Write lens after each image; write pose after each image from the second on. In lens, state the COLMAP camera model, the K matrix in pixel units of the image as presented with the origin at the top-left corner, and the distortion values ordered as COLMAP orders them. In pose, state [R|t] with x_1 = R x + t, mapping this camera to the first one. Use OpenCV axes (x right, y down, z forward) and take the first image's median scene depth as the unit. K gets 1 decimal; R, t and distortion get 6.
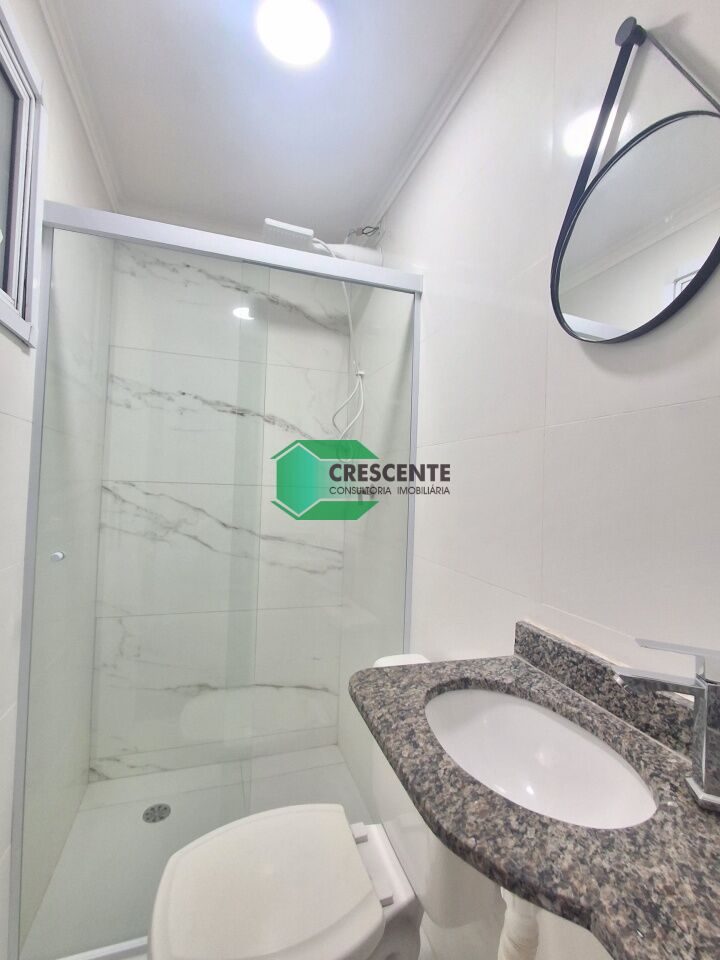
lens RADIAL K [[431.0, 0, 366.1], [0, 431.0, 477.8], [0, 0, 1]] dist [-0.002953, 0.004820]
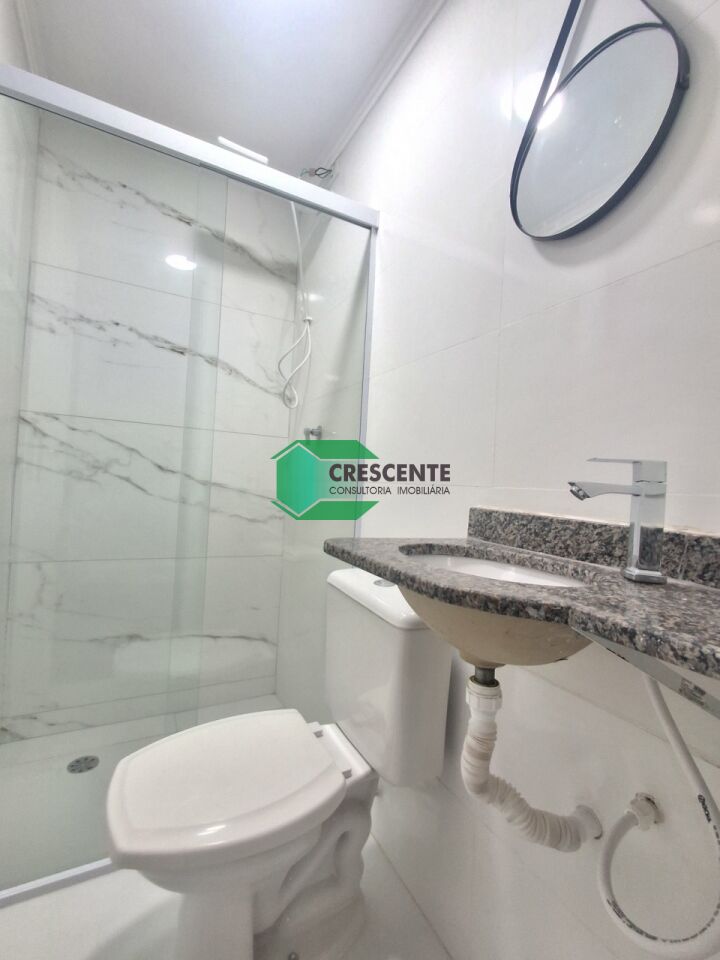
lens RADIAL K [[431.0, 0, 366.1], [0, 431.0, 477.8], [0, 0, 1]] dist [-0.002953, 0.004820]
pose [[0.984970, 0.019886, 0.171579, -0.050745], [-0.022720, 0.999636, 0.014571, 0.122319], [-0.171227, -0.018251, 0.985063, -0.018114]]
